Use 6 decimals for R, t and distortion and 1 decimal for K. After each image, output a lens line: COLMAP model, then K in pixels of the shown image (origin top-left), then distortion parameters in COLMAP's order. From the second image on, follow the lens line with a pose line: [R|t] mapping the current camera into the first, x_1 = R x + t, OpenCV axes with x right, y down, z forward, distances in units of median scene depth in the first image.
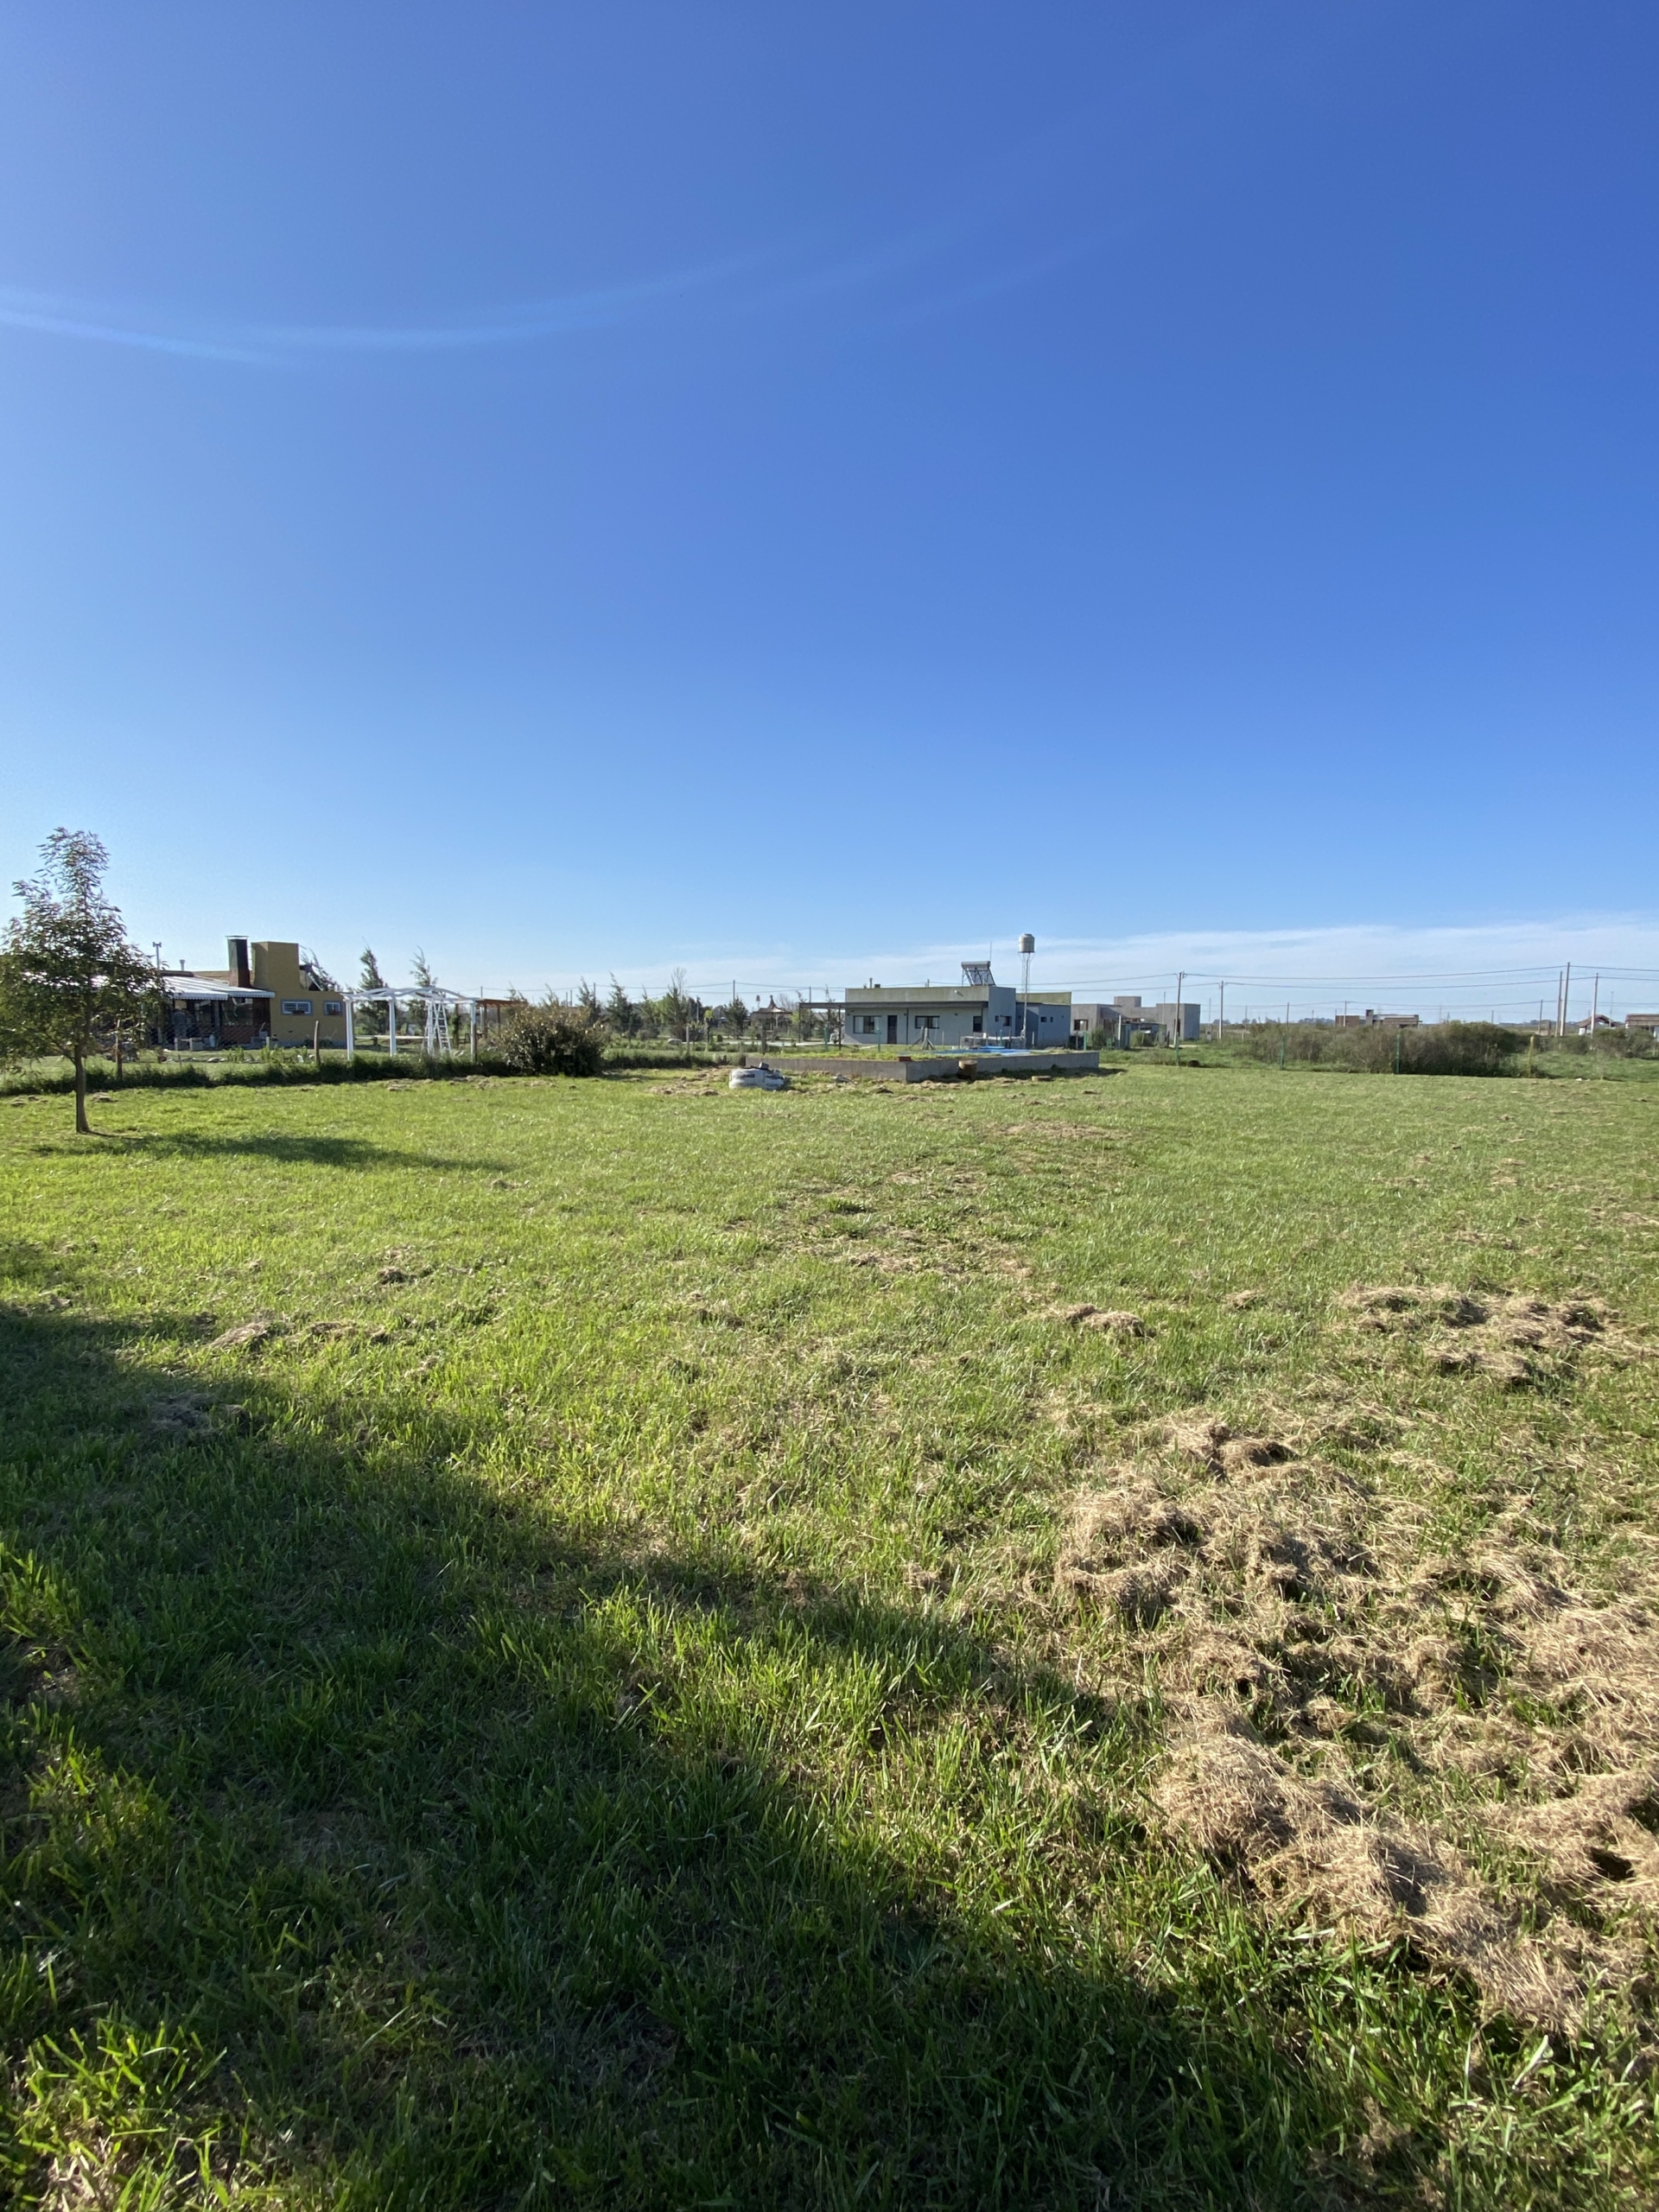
lens RADIAL K [[959.8, 0, 826.7], [0, 959.8, 1104.4], [0, 0, 1]] dist [-0.020672, -0.007784]
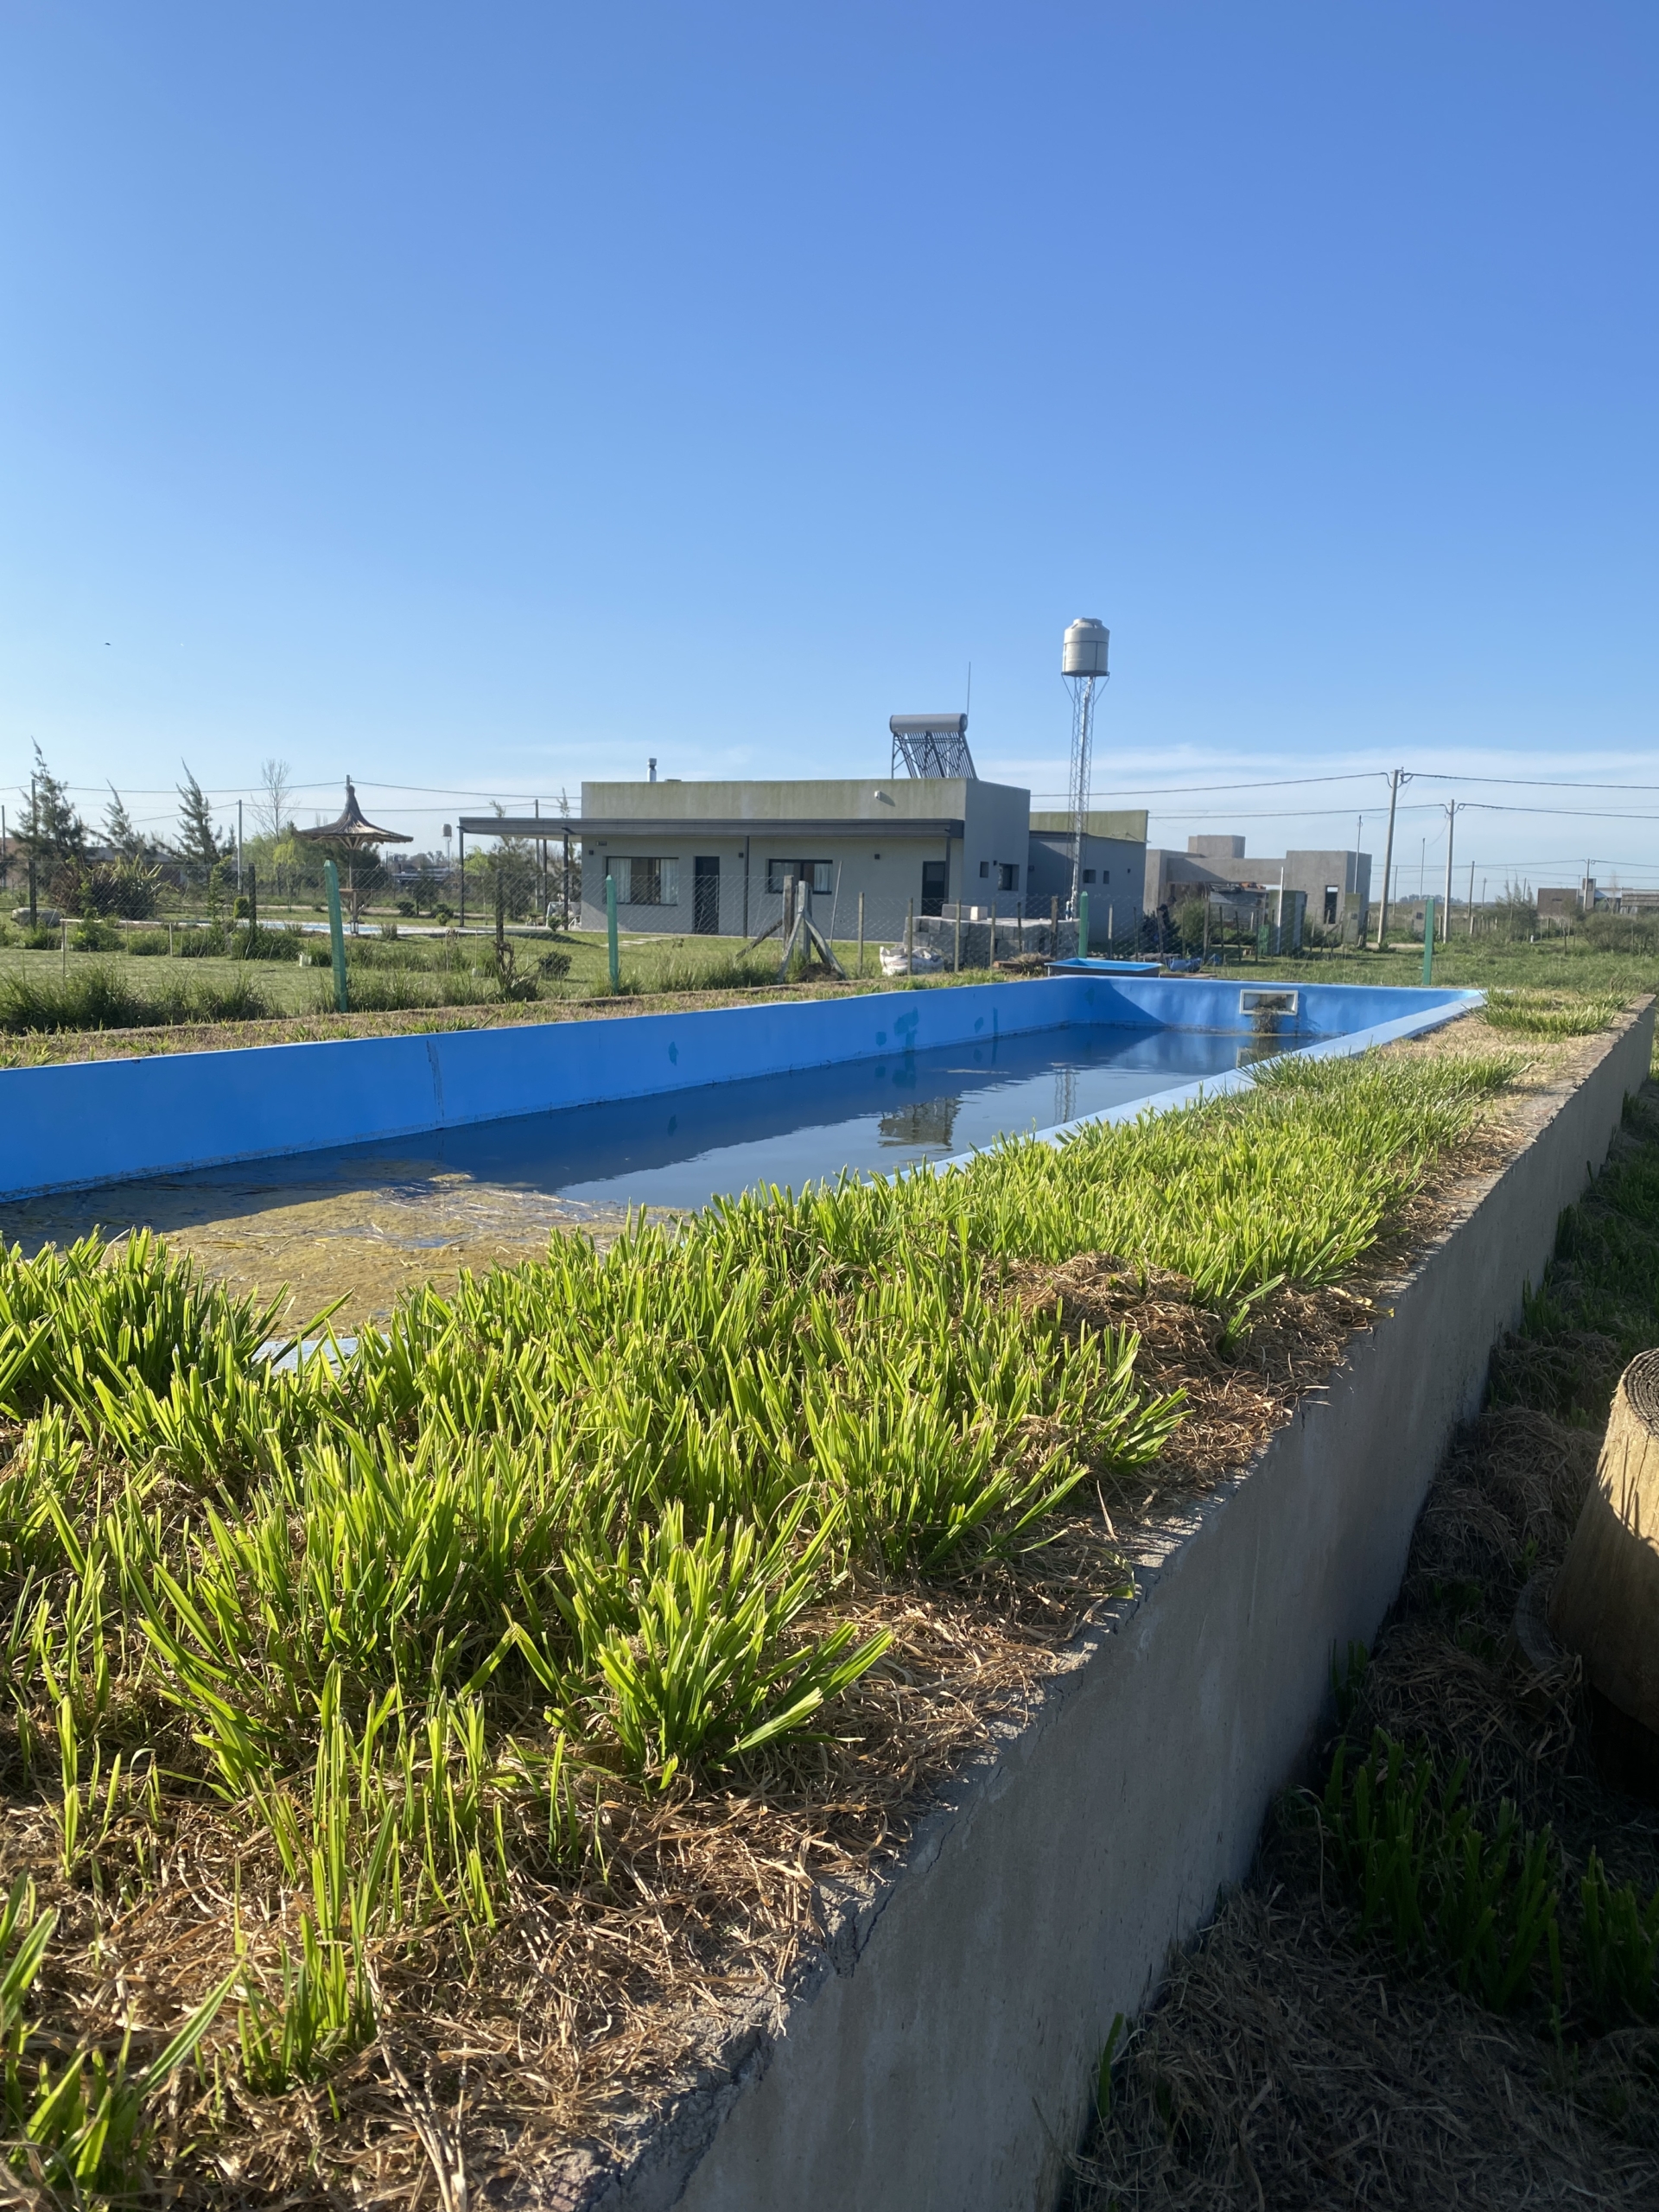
lens RADIAL K [[1634.5, 0, 821.4], [0, 1634.5, 1099.7], [0, 0, 1]] dist [-0.027912, 0.036825]
pose [[0.991943, 0.001545, 0.126677, 0.168726], [-0.006965, 0.999079, 0.042348, -0.129990], [-0.126495, -0.042889, 0.991040, 1.852576]]
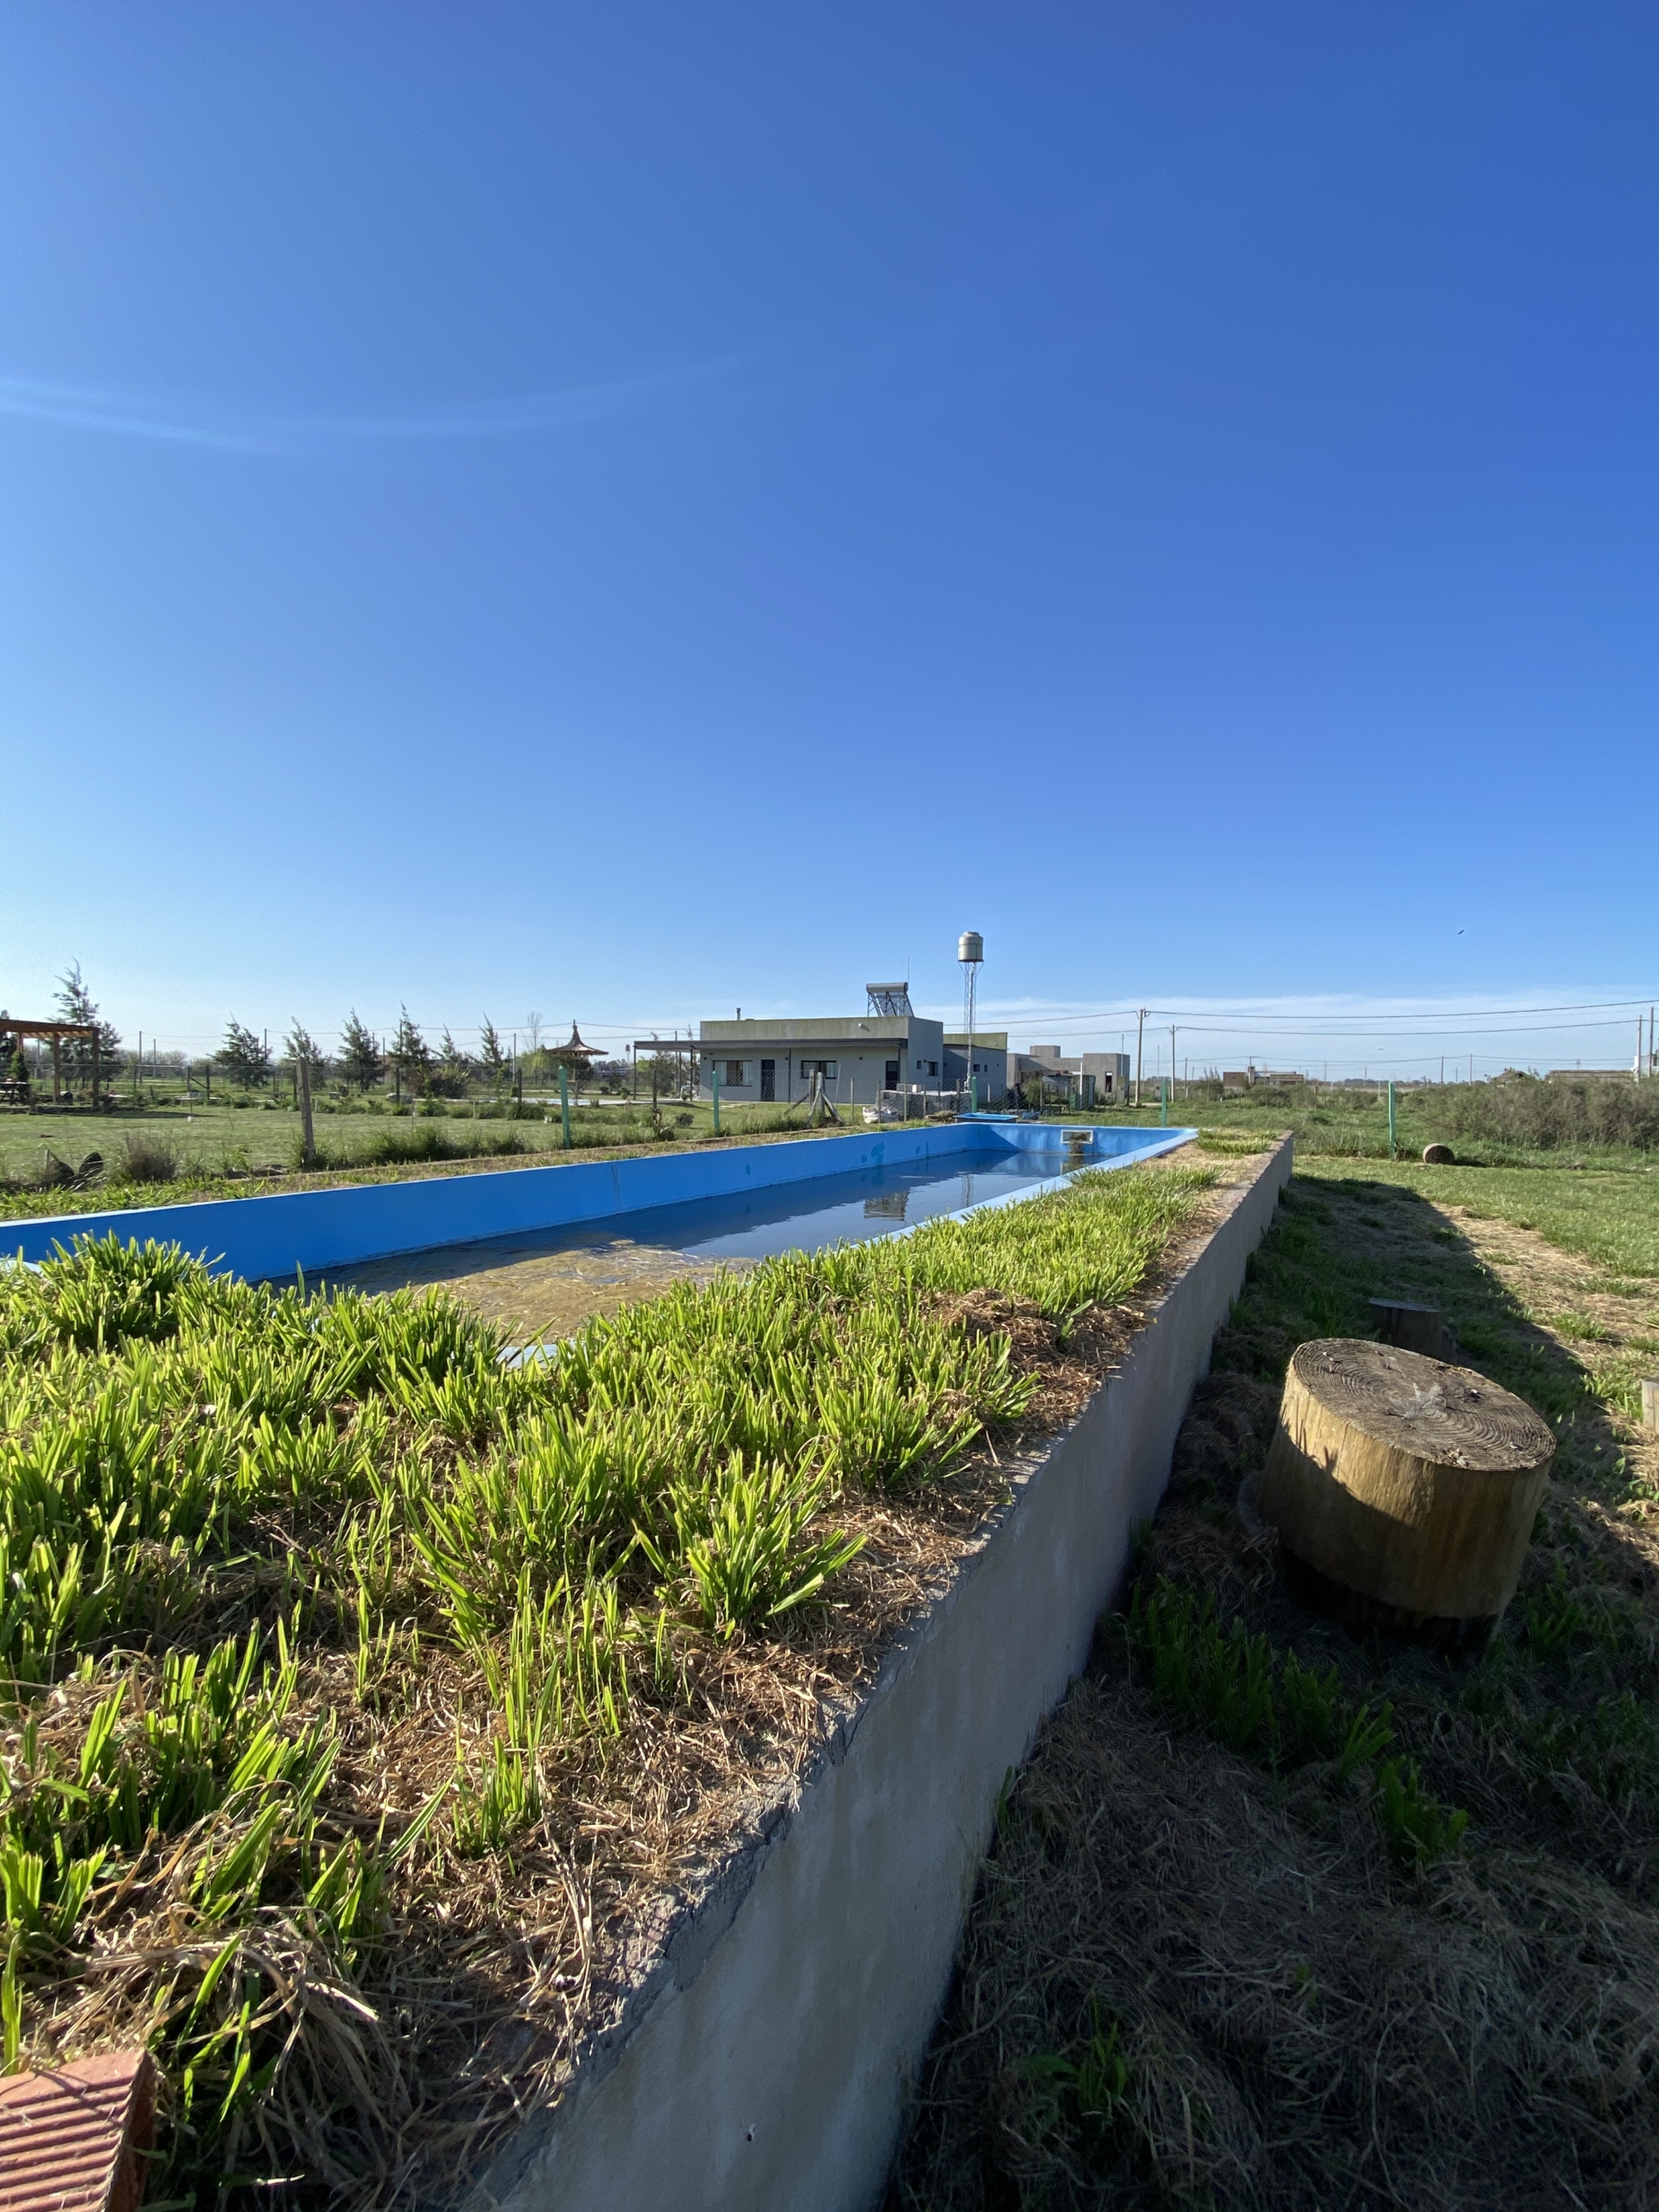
lens RADIAL K [[894.7, 0, 820.8], [0, 894.7, 1099.8], [0, 0, 1]] dist [-0.018548, -0.001078]
pose [[0.993432, 0.003260, 0.114377, 0.171130], [0.003583, 0.998218, -0.059566, -0.132479], [-0.114367, 0.059585, 0.991650, 1.858962]]
